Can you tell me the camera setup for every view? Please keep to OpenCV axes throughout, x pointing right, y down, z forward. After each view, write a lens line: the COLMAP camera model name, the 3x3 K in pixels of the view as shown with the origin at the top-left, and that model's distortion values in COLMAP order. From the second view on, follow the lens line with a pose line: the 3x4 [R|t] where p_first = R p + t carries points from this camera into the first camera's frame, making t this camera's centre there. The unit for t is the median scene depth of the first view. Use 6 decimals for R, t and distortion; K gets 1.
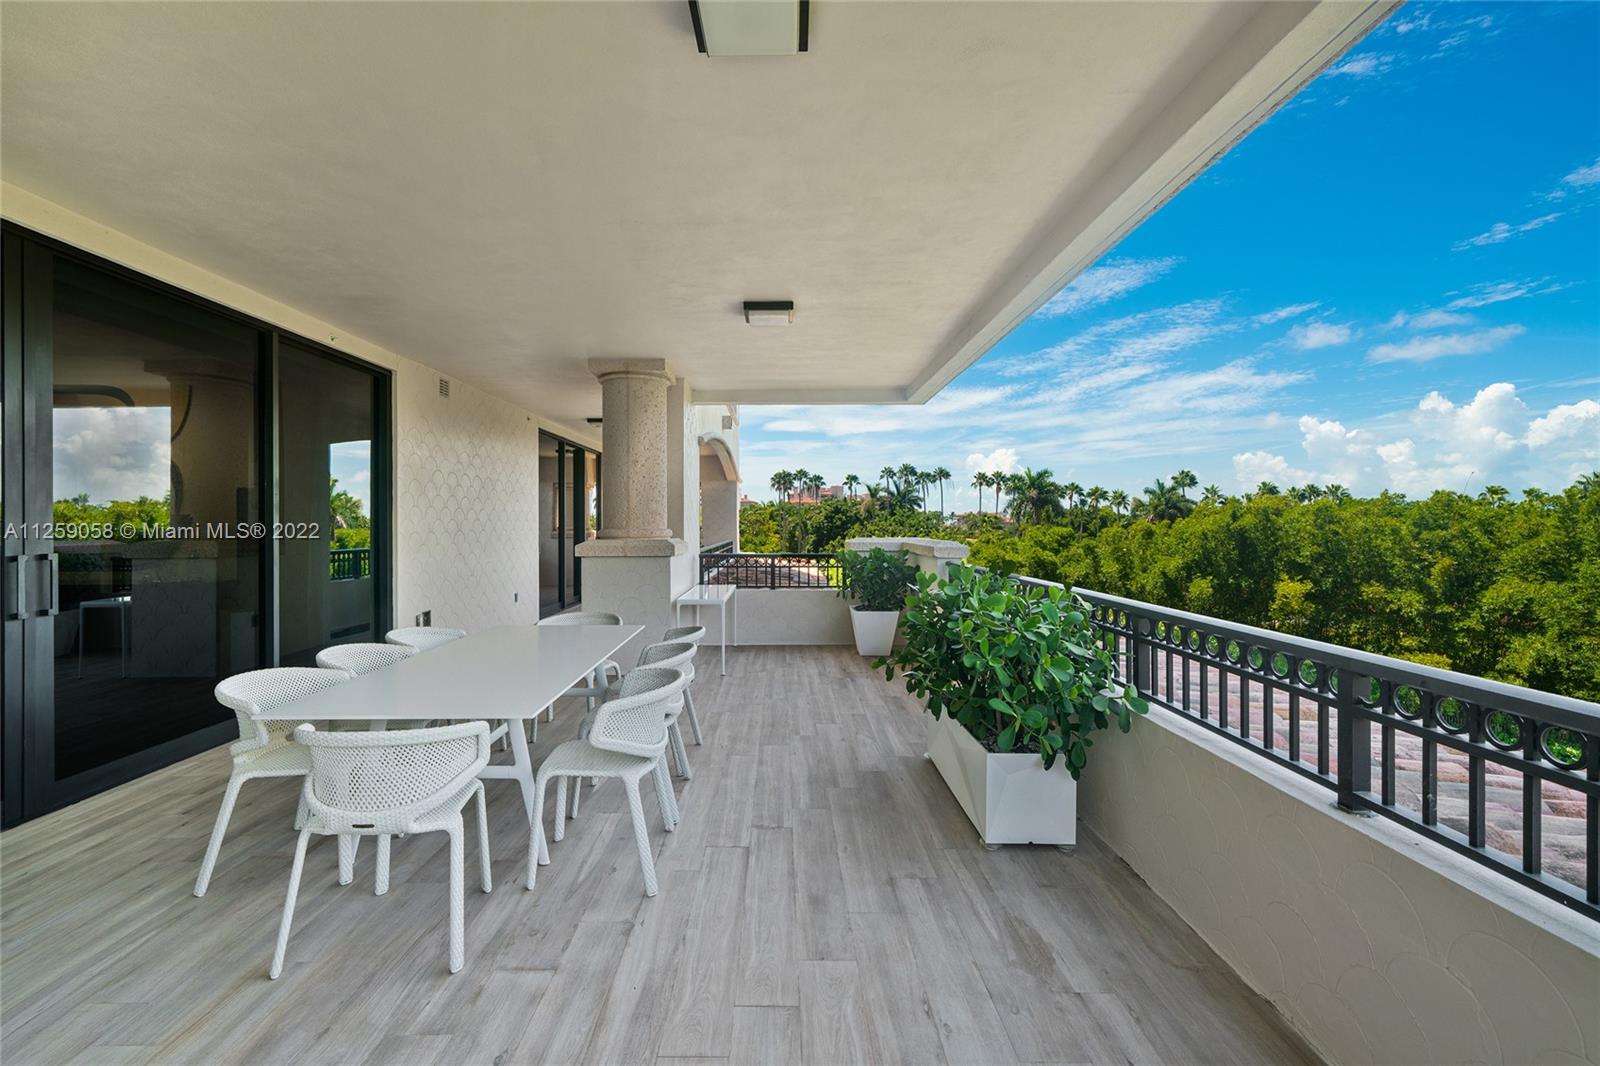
lens RADIAL K [[698.2, 0, 781.2], [0, 698.2, 527.1], [0, 0, 1]] dist [-0.000318, -0.000005]
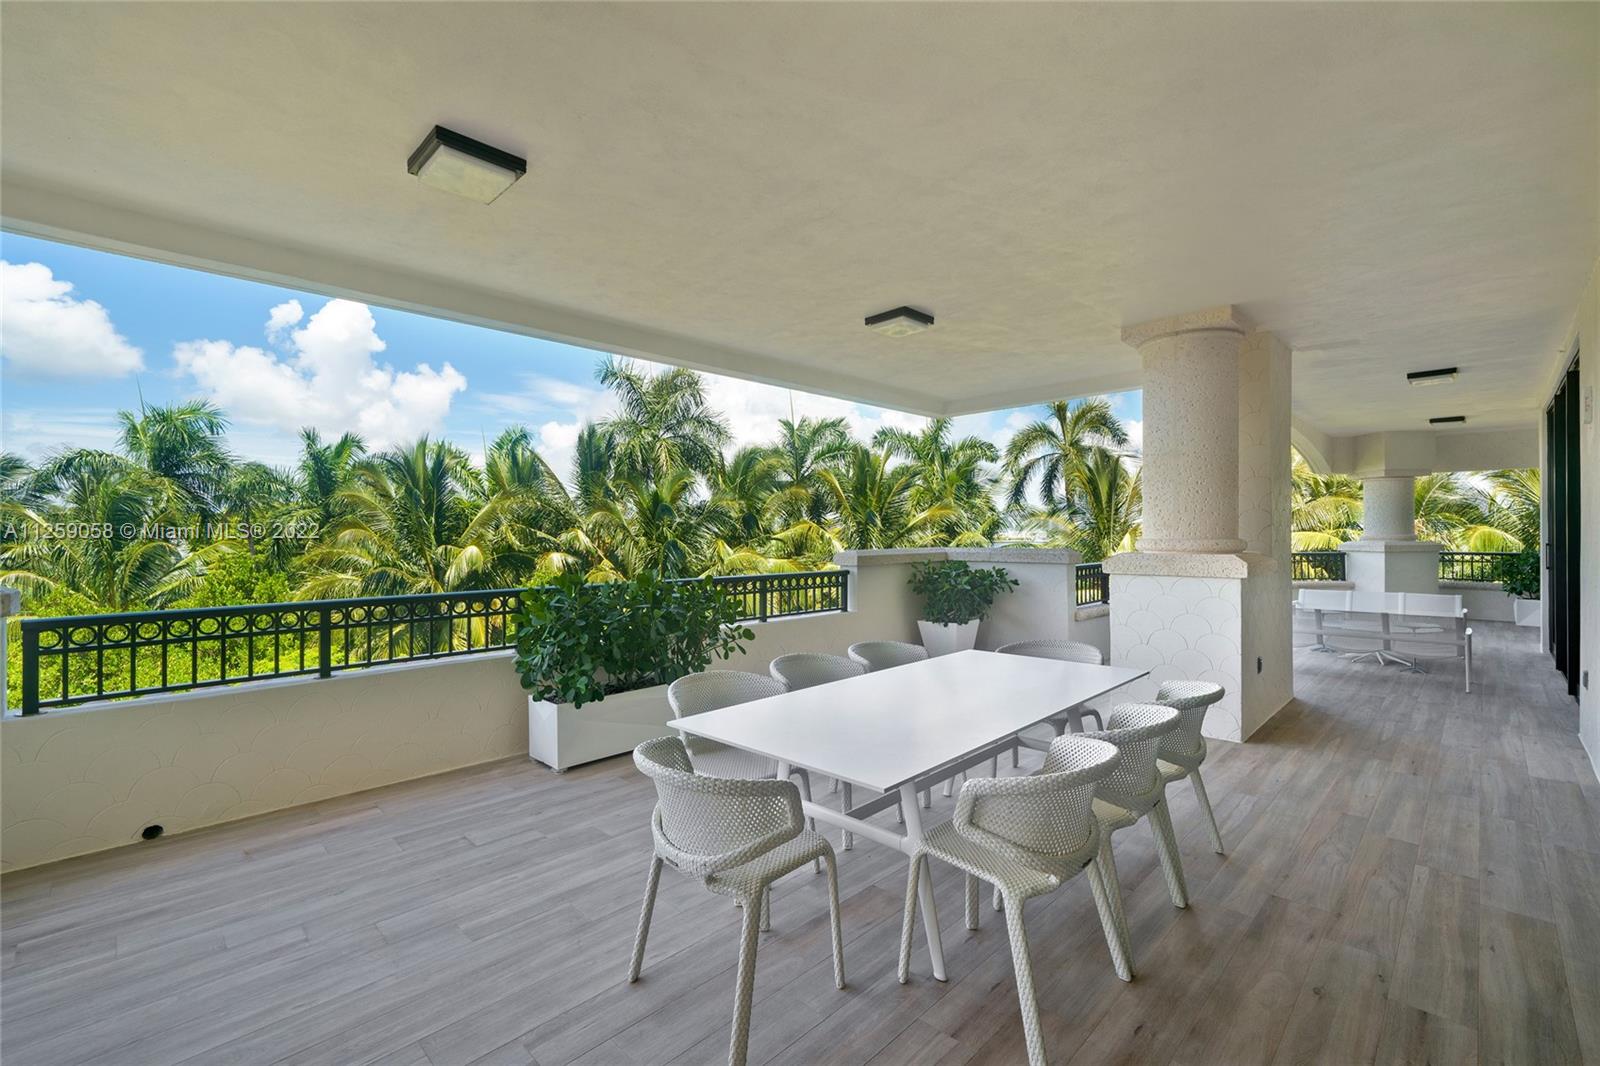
lens RADIAL K [[691.0, 0, 790.3], [0, 691.0, 533.2], [0, 0, 1]] dist [0.000394, 0.000072]
pose [[-0.709241, 0.006252, 0.704938, -0.461719], [0.012905, 0.999908, 0.004116, -0.007777], [-0.704848, 0.012016, -0.709257, 0.935435]]
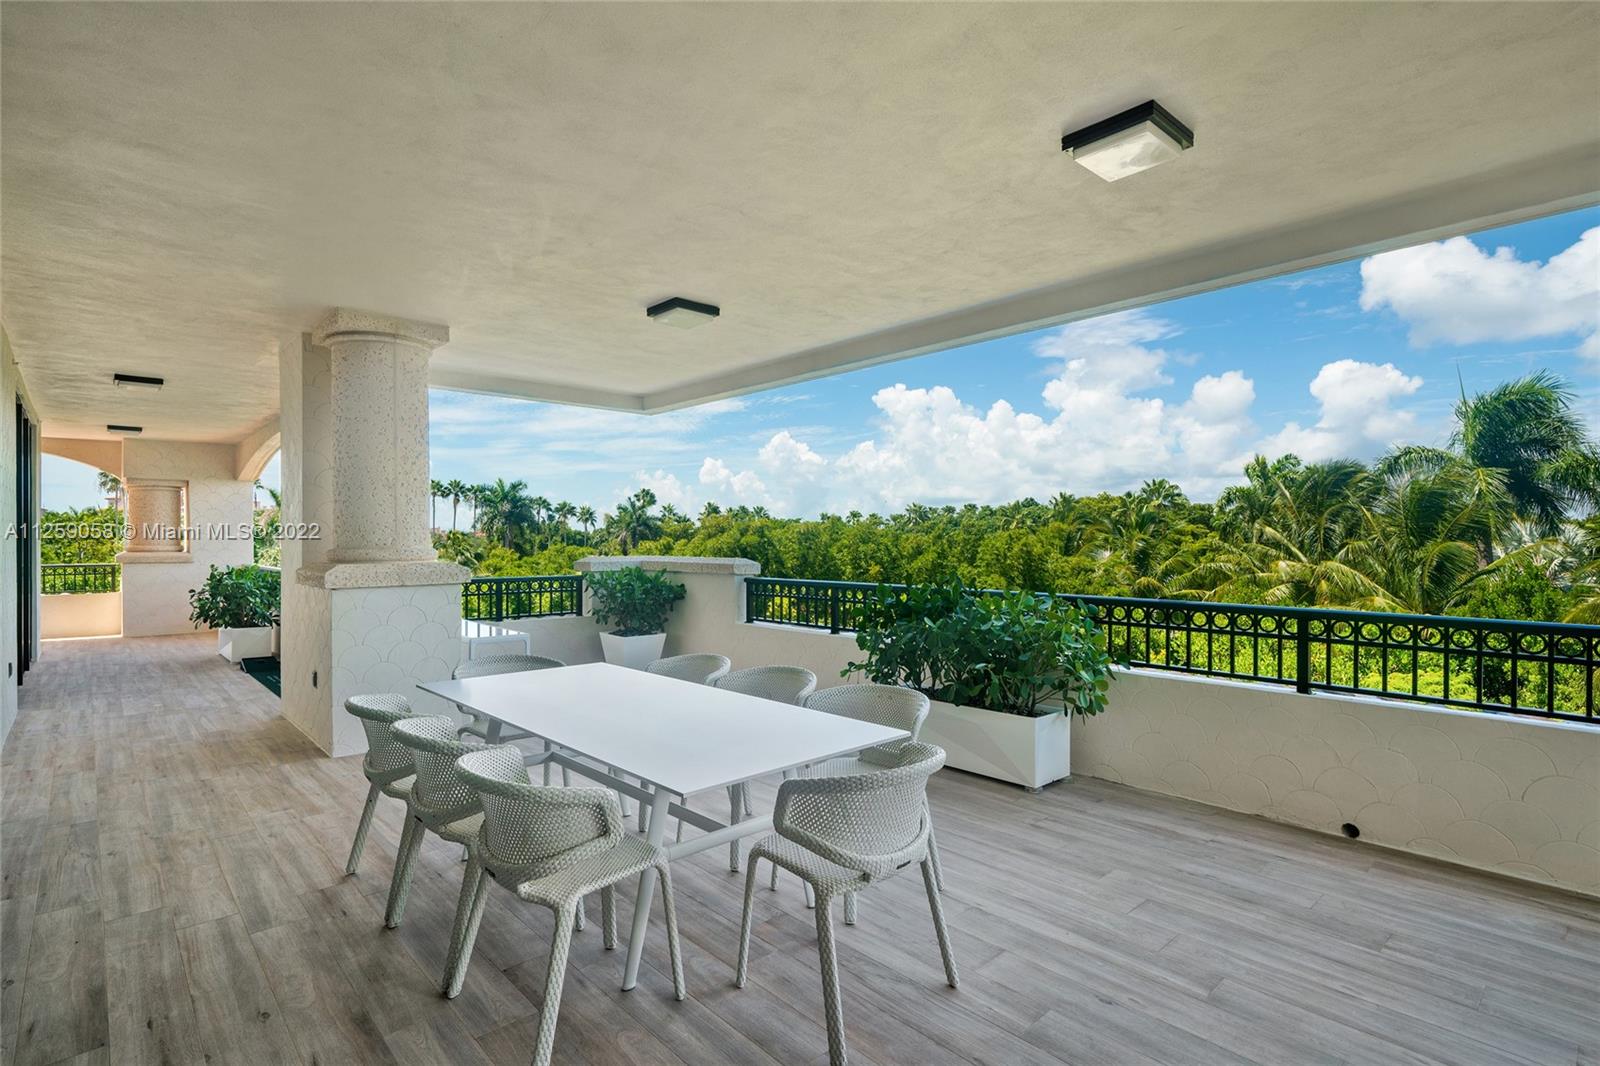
lens RADIAL K [[782.5, 0, 796.4], [0, 782.5, 543.9], [0, 0, 1]] dist [0.001747, 0.000211]
pose [[0.735364, -0.003965, 0.677661, -0.469828], [0.004727, 0.999989, 0.000721, -0.001264], [-0.677656, 0.002673, 0.735374, 0.108293]]
